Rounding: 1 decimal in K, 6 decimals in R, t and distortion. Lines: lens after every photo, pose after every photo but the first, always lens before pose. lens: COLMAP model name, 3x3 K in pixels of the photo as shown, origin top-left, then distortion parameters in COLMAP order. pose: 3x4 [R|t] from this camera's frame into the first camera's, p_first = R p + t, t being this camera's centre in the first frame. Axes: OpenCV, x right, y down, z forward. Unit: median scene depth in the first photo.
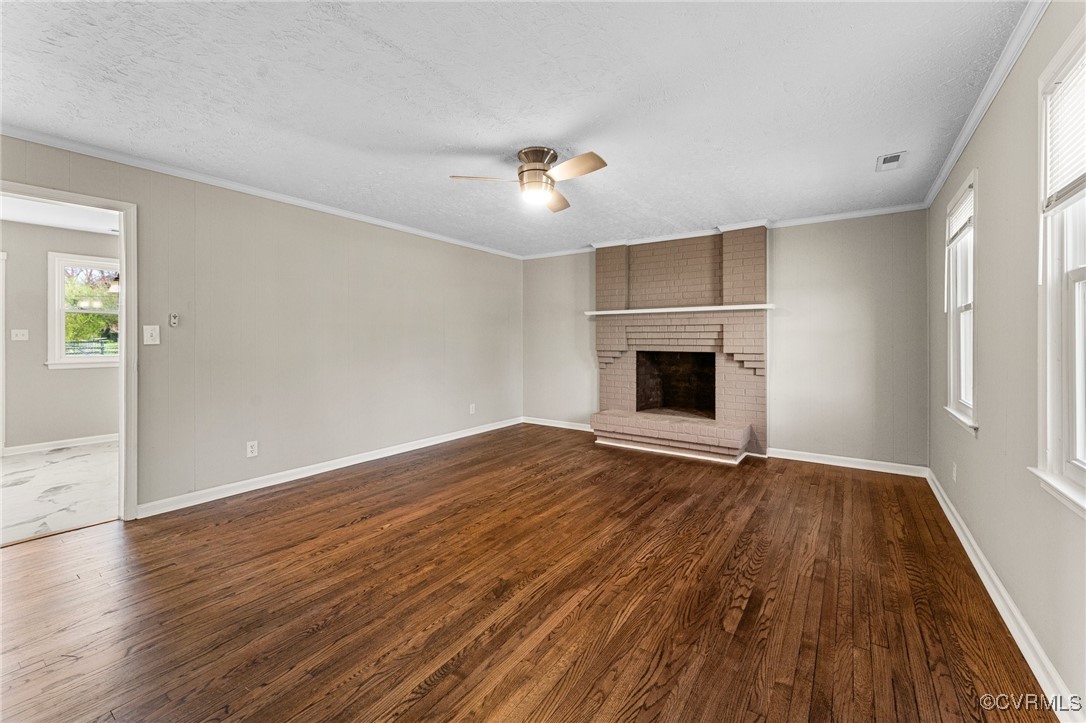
lens RADIAL K [[439.5, 0, 542.2], [0, 439.5, 339.5], [0, 0, 1]] dist [0.004035, -0.000401]
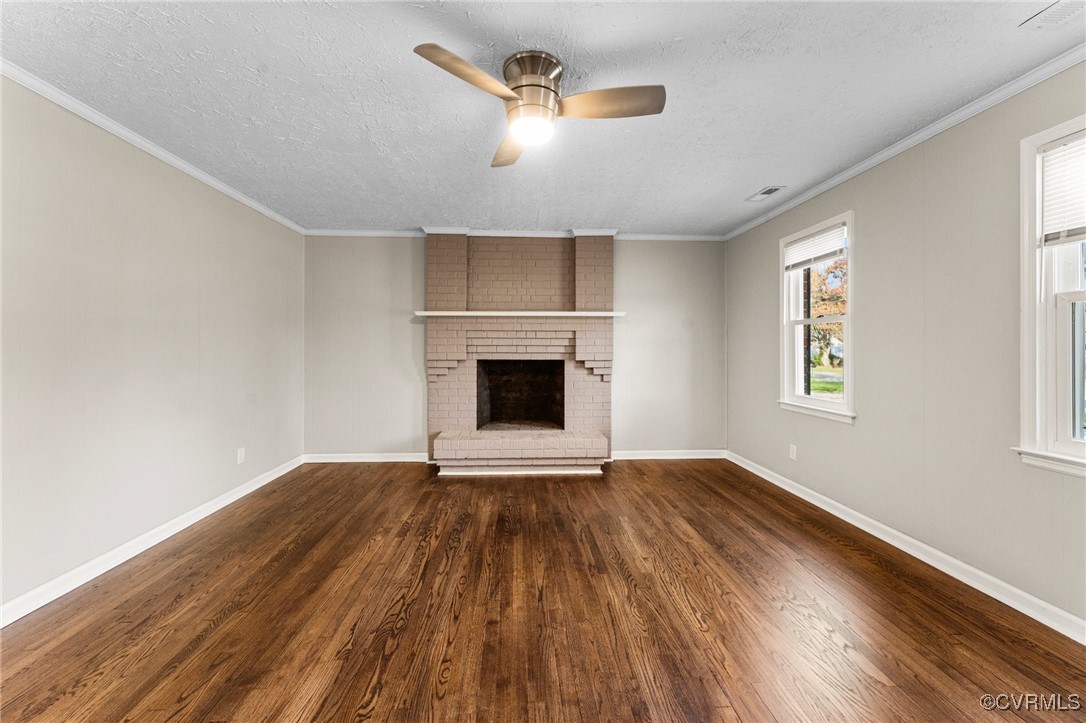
lens RADIAL K [[439.5, 0, 536.0], [0, 439.5, 346.5], [0, 0, 1]] dist [0.004035, -0.000401]
pose [[0.791431, 0.000887, 0.611258, -0.257926], [-0.000402, 0.999999, -0.000930, 0.000976], [-0.611258, 0.000490, 0.791431, 0.292578]]
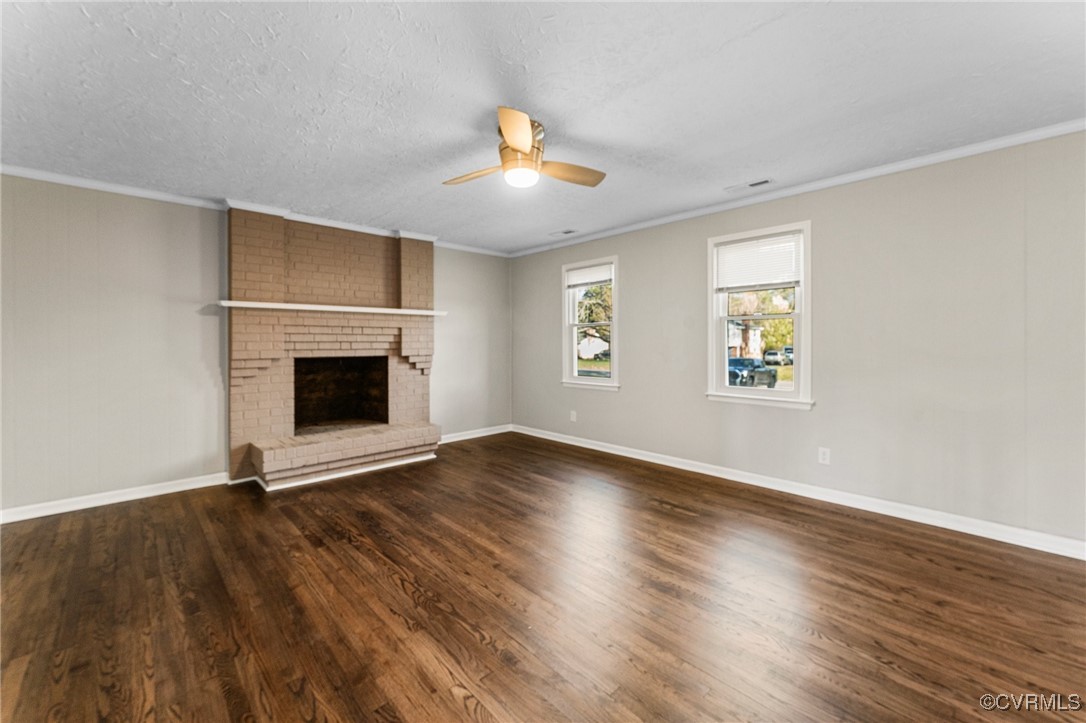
lens RADIAL K [[439.5, 0, 536.5], [0, 439.5, 344.1], [0, 0, 1]] dist [0.004035, -0.000401]
pose [[0.208580, -0.005802, 0.977988, -0.532416], [0.002881, 0.999982, 0.005318, -0.001267], [-0.978001, 0.001708, 0.208593, 0.495077]]
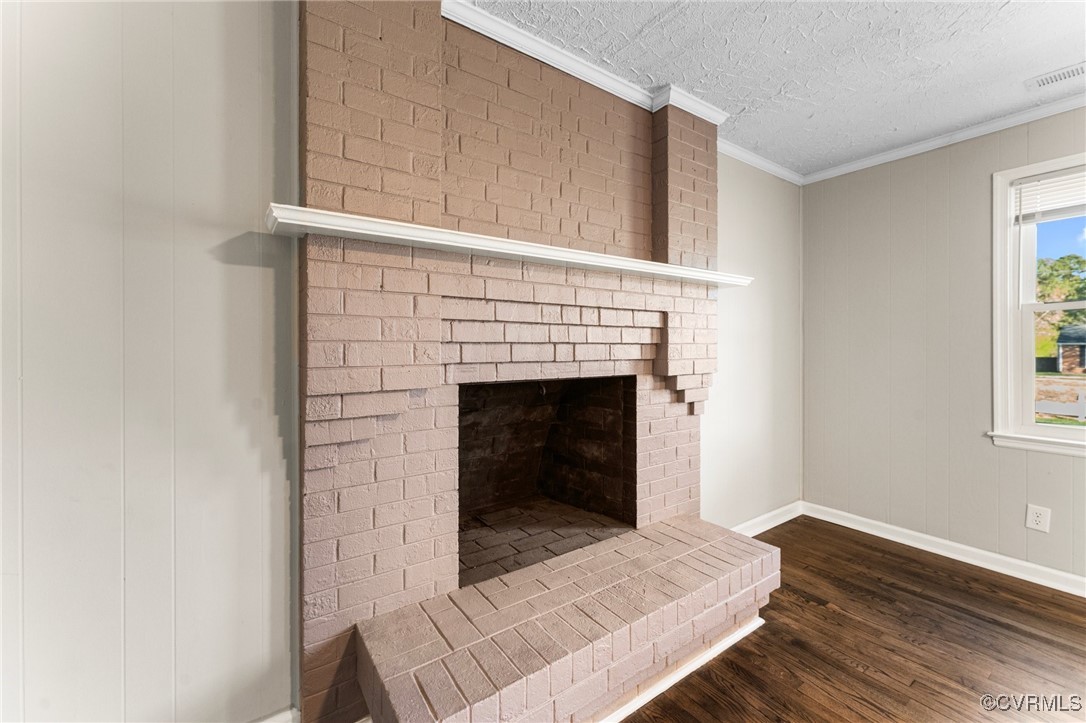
lens RADIAL K [[439.5, 0, 539.4], [0, 439.5, 347.5], [0, 0, 1]] dist [0.004035, -0.000401]
pose [[0.353903, -0.004165, 0.935273, -0.052878], [0.000996, 0.999991, 0.004077, -0.000046], [-0.935282, -0.000511, 0.353904, 0.989978]]
